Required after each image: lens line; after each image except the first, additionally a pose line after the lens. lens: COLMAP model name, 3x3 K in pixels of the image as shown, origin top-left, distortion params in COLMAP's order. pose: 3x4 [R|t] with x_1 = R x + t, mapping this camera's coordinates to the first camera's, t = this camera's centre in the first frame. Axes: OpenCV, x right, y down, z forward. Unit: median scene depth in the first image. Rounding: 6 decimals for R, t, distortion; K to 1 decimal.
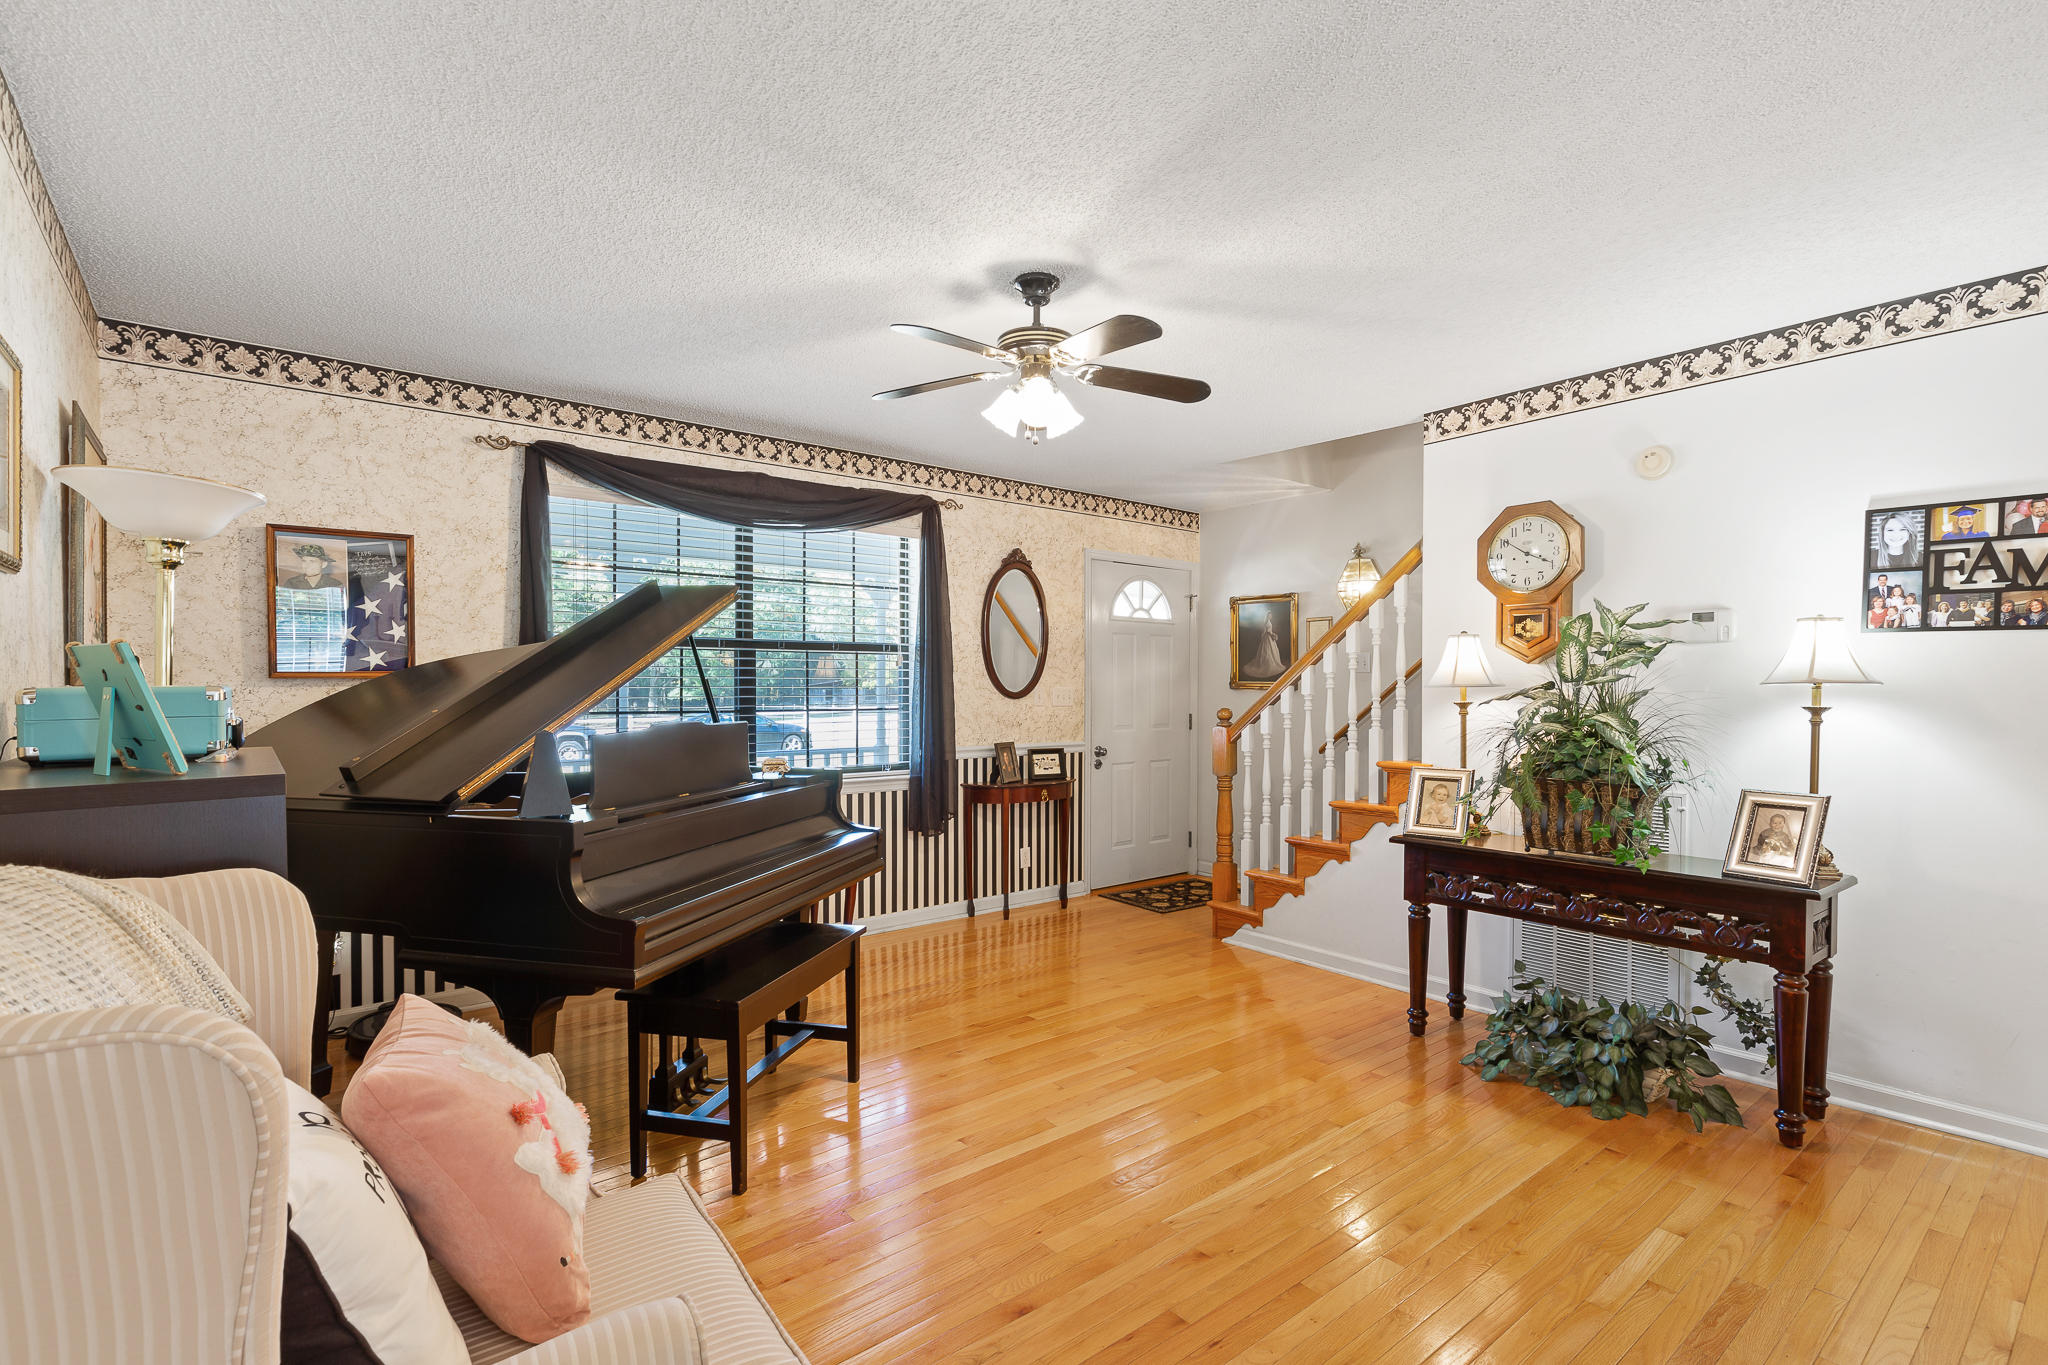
lens RADIAL K [[940.3, 0, 1032.1], [0, 940.3, 698.1], [0, 0, 1]] dist [0.002132, 0.000166]
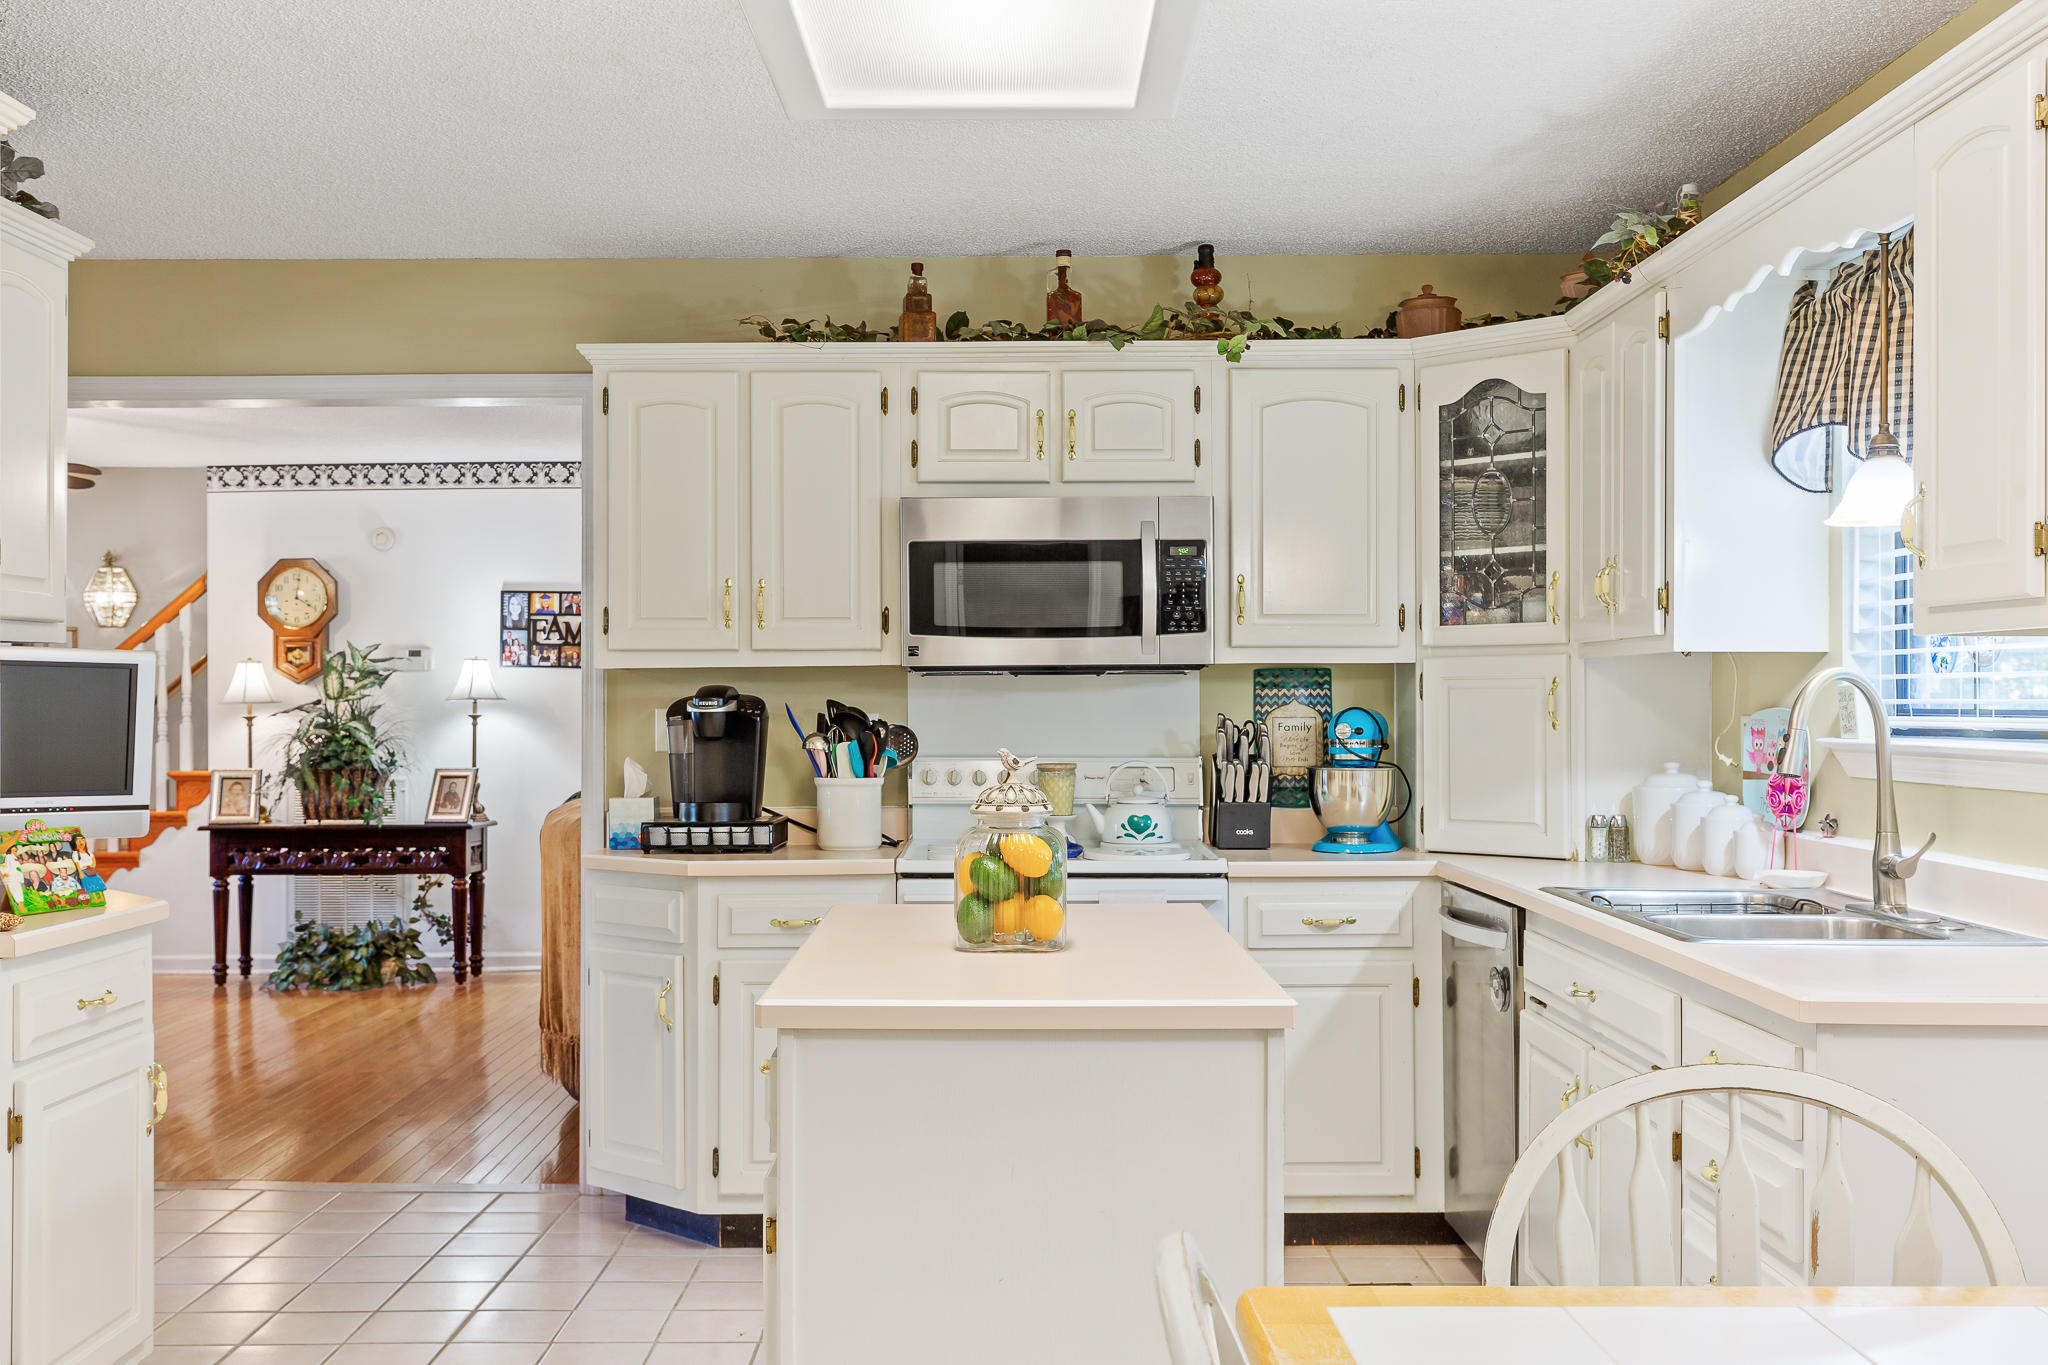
lens RADIAL K [[1982.4, 0, 1001.8], [0, 1982.4, 683.2], [0, 0, 1]] dist [0.004684, 0.000000]
pose [[0.635607, 0.000323, 0.772013, -1.081667], [0.015054, 0.999805, -0.012812, 0.011574], [-0.771866, 0.019765, 0.635478, -1.657284]]
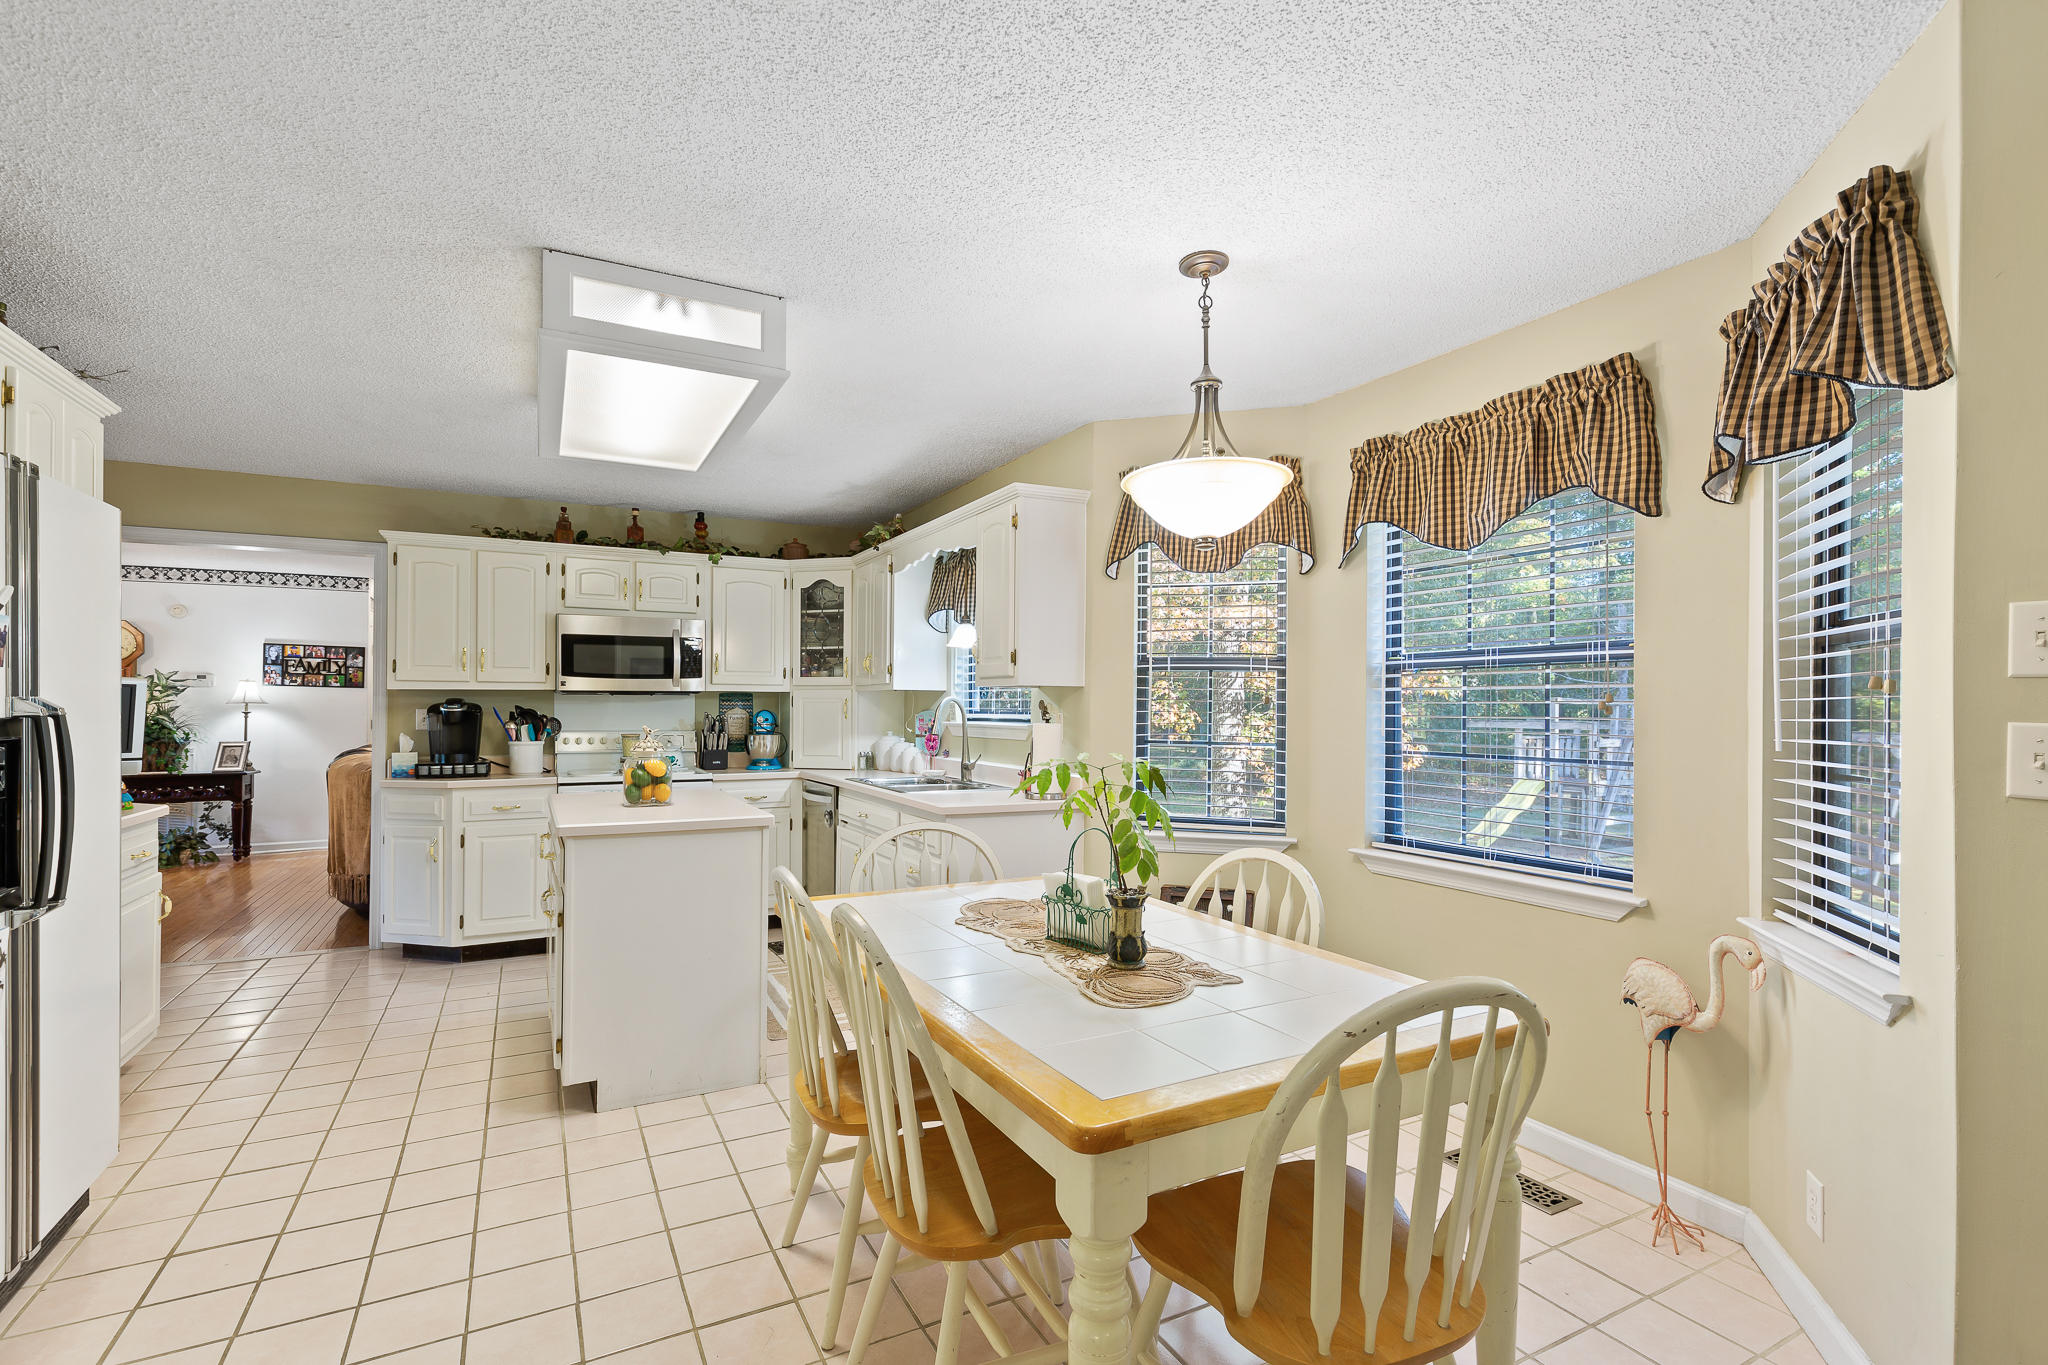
lens RADIAL K [[940.3, 0, 1023.2], [0, 940.3, 700.8], [0, 0, 1]] dist [0.002132, 0.000166]
pose [[0.200666, 0.002364, 0.979657, -1.368597], [0.009394, 0.999946, -0.004337, 0.009868], [-0.979615, 0.010073, 0.200633, -1.726195]]
